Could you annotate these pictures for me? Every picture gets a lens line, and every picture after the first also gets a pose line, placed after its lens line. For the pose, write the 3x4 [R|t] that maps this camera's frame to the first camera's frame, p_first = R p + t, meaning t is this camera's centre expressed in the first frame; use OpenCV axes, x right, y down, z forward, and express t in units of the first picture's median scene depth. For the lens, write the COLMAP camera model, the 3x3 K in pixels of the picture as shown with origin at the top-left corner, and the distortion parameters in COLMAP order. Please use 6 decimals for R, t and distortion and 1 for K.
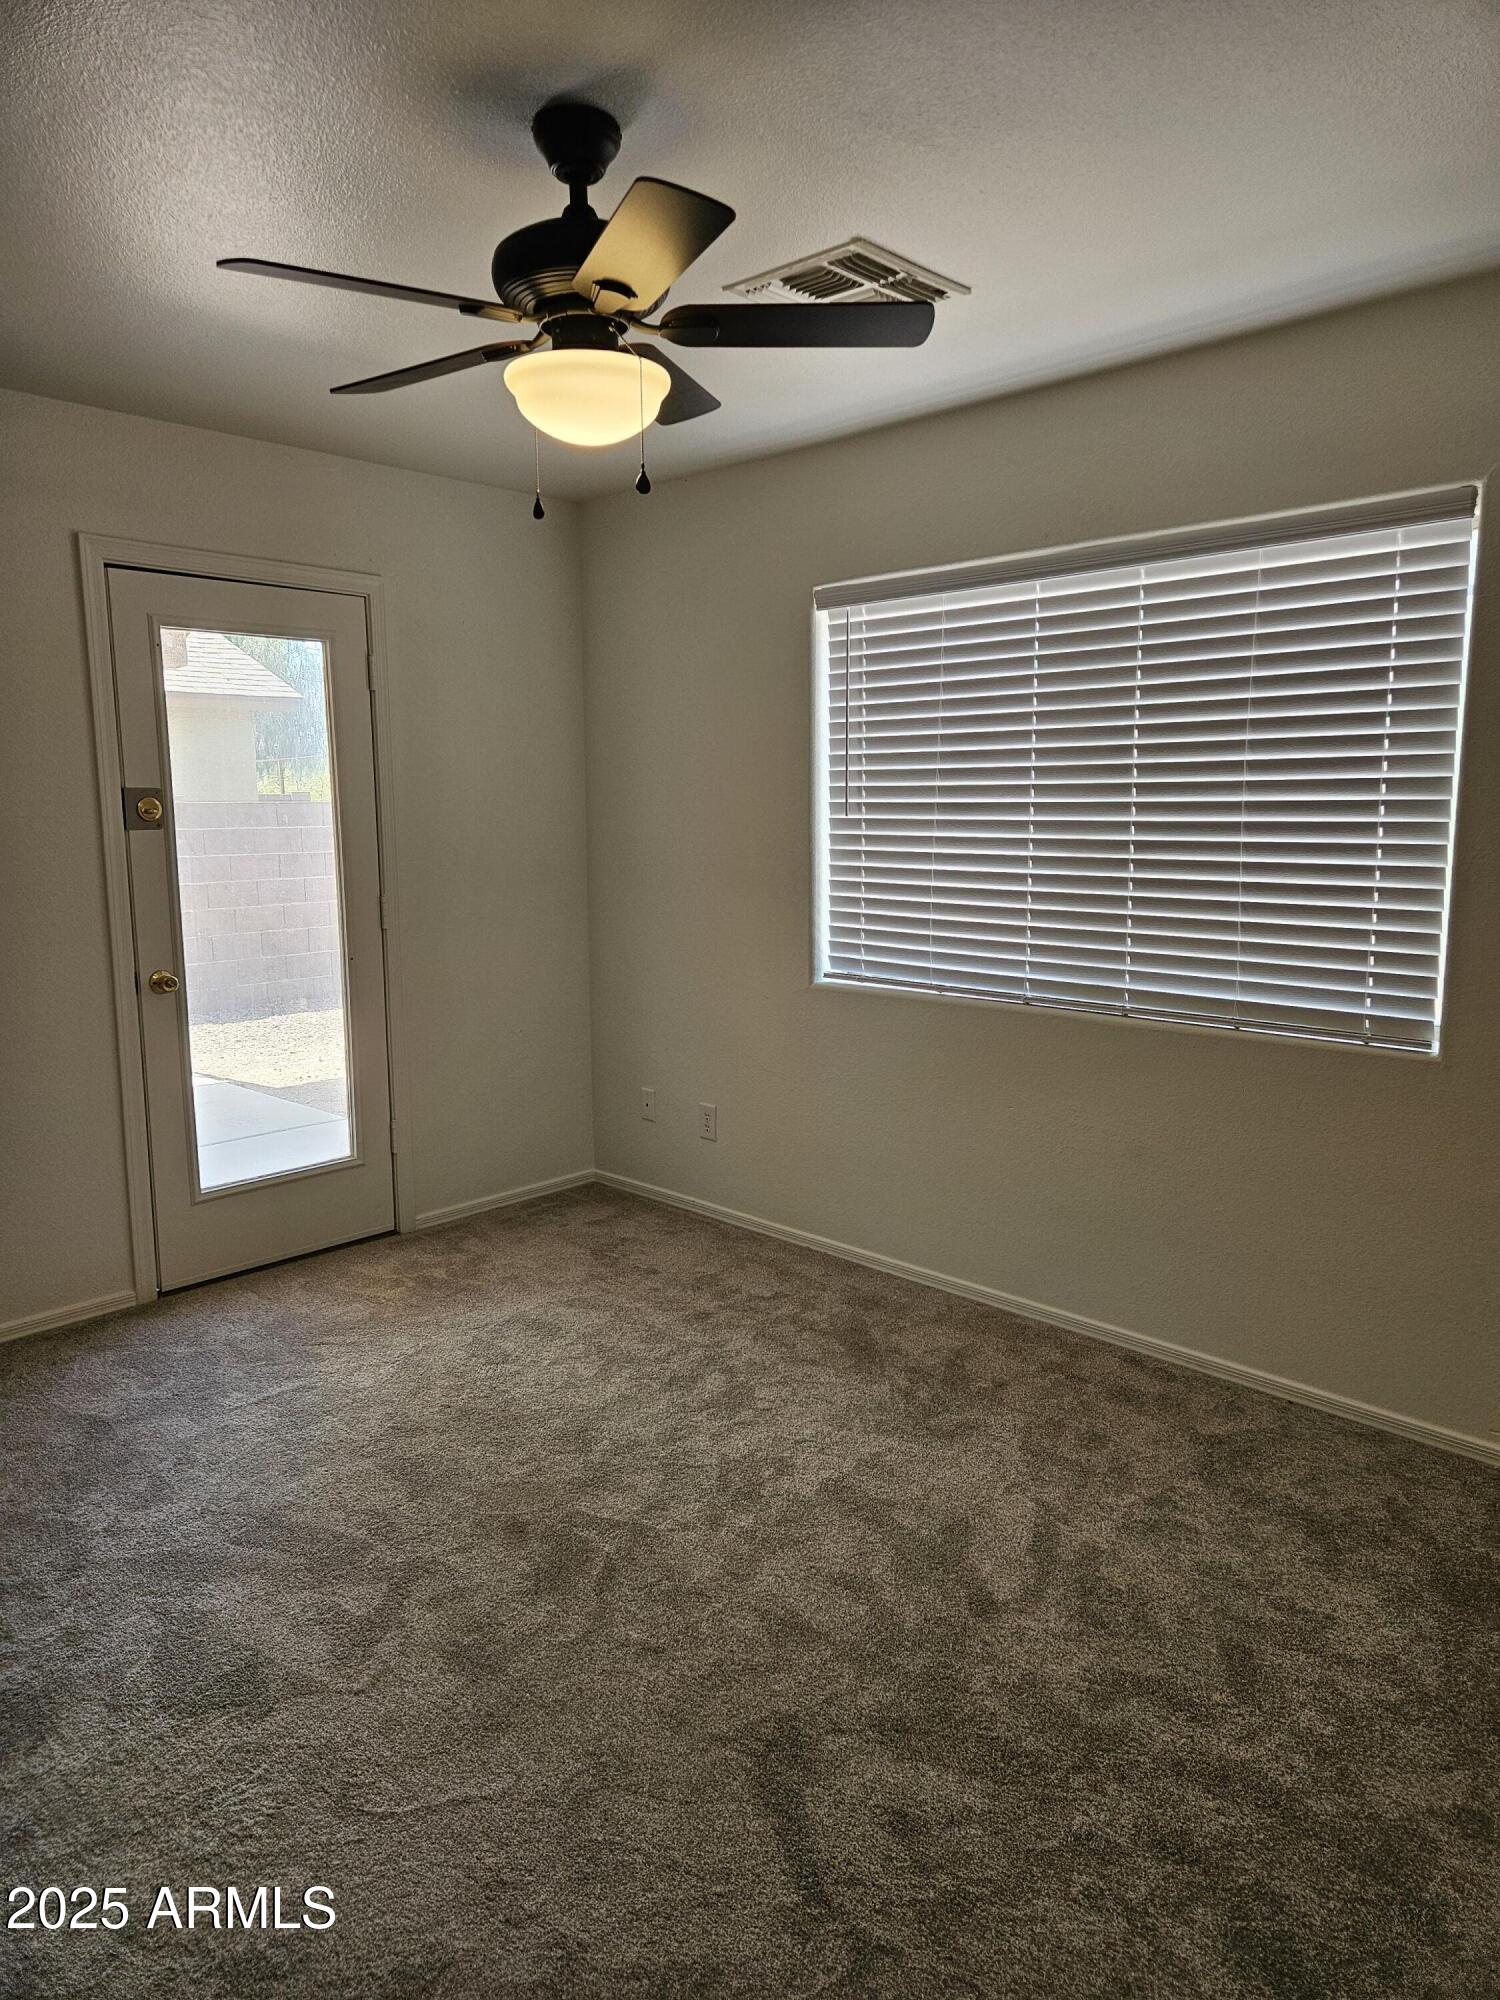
lens RADIAL K [[1278.7, 0, 750.0], [0, 1278.7, 1000.0], [0, 0, 1]] dist [0.003822, 0.000899]
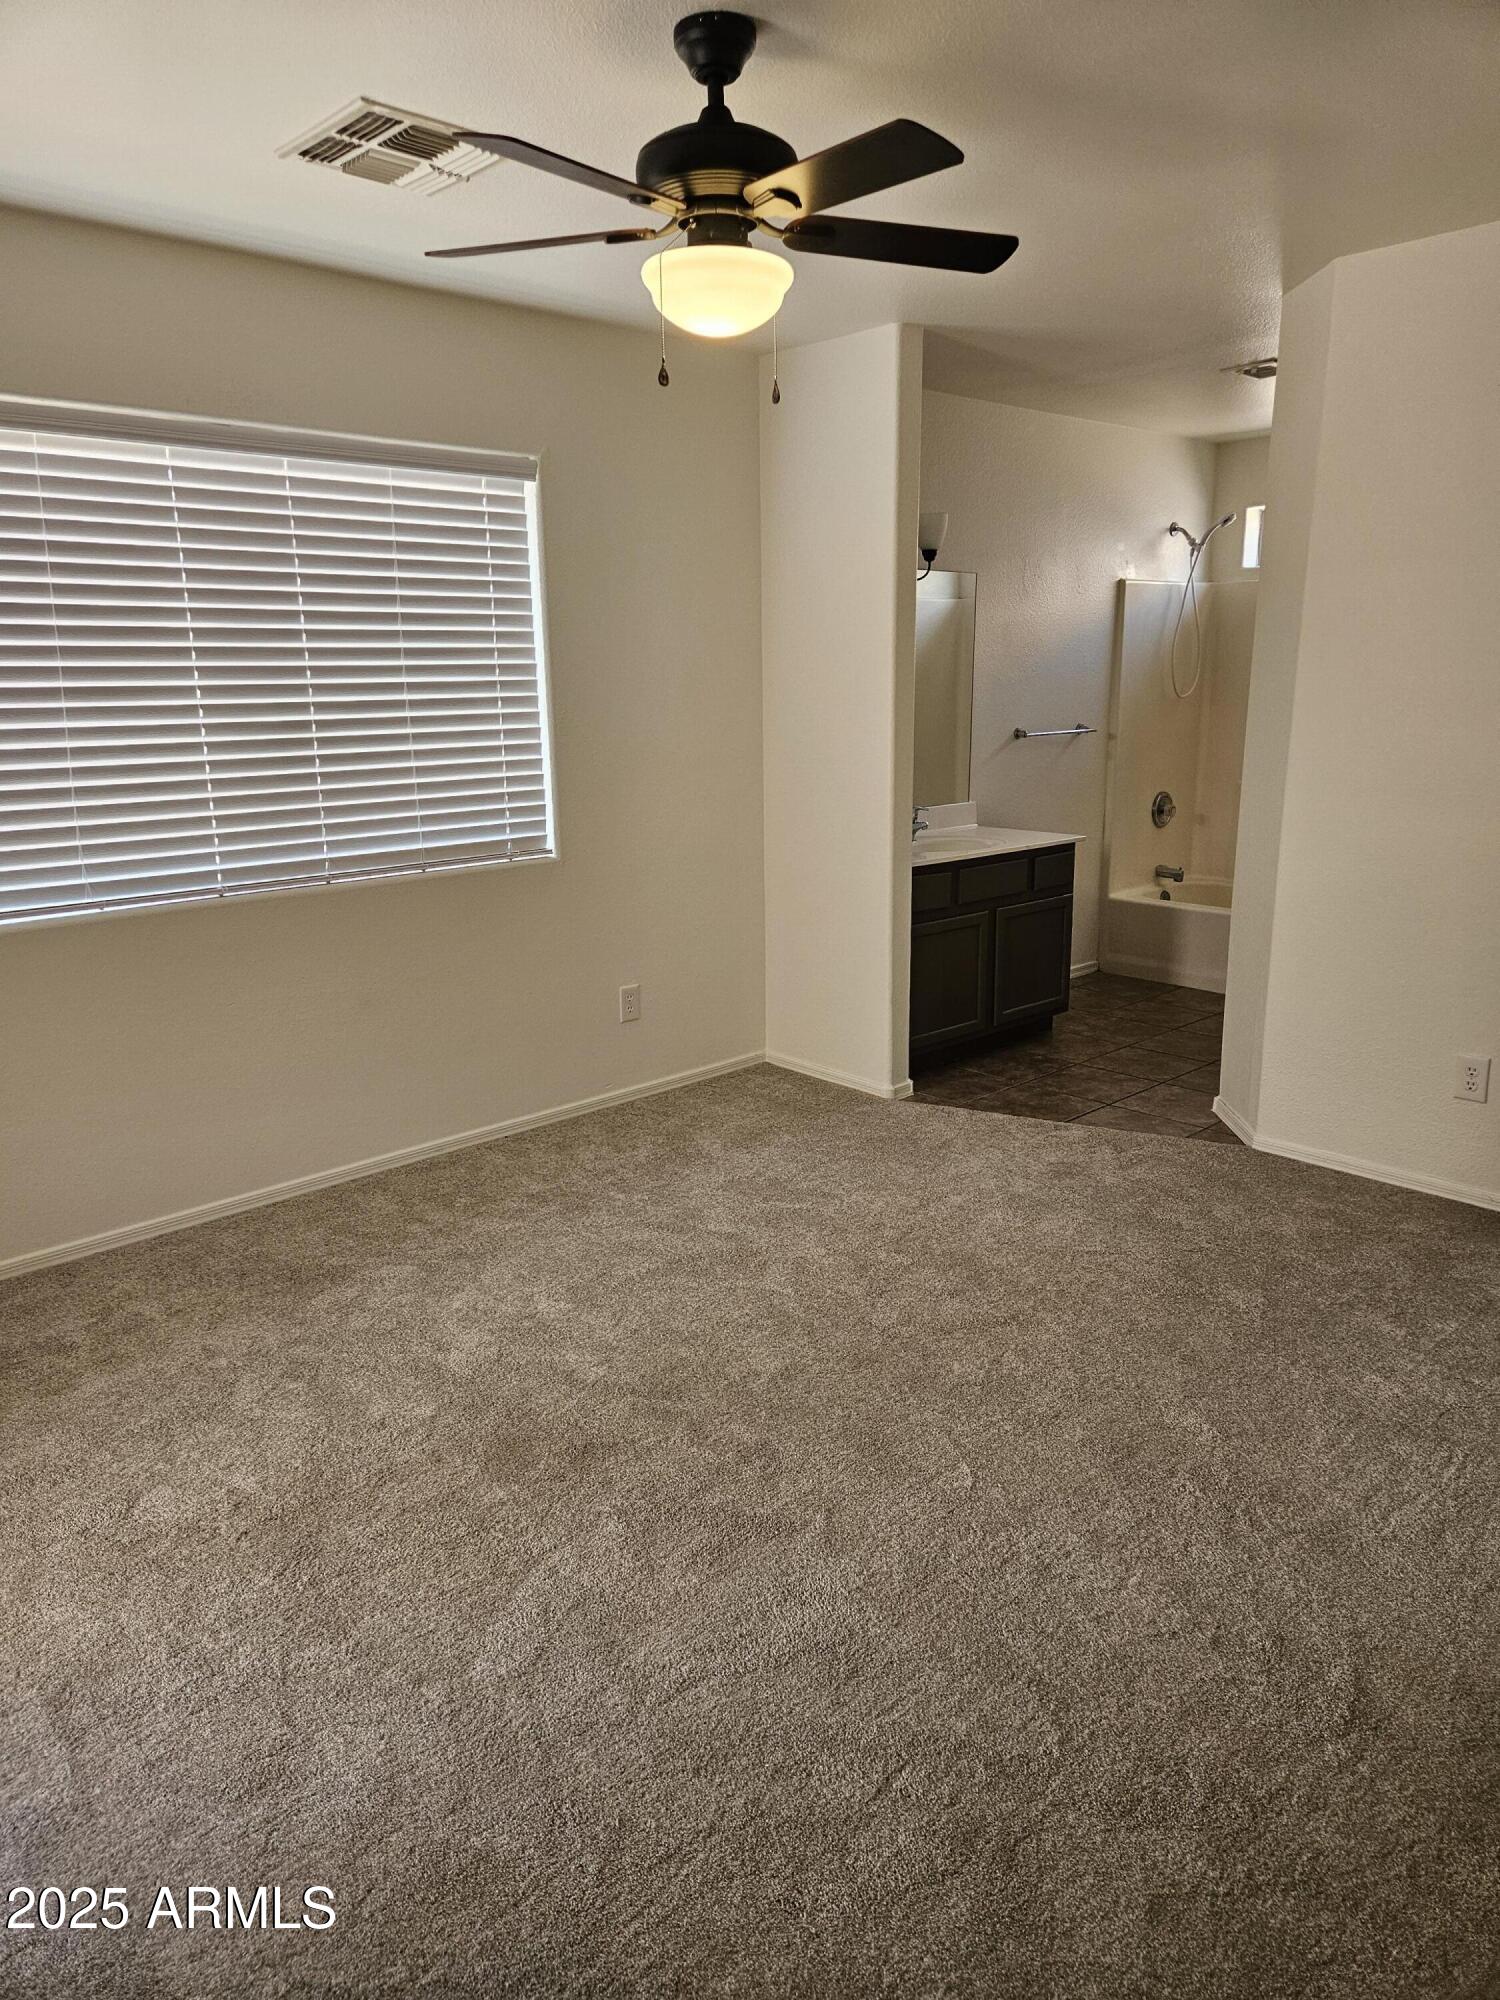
lens RADIAL K [[1343.7, 0, 750.0], [0, 1343.7, 1000.0], [0, 0, 1]] dist [0.031243, -0.001325]
pose [[0.052637, -0.231843, 0.971328, -0.885465], [0.169103, 0.960698, 0.220142, -0.089966], [-0.984192, 0.152667, 0.089773, 0.595224]]
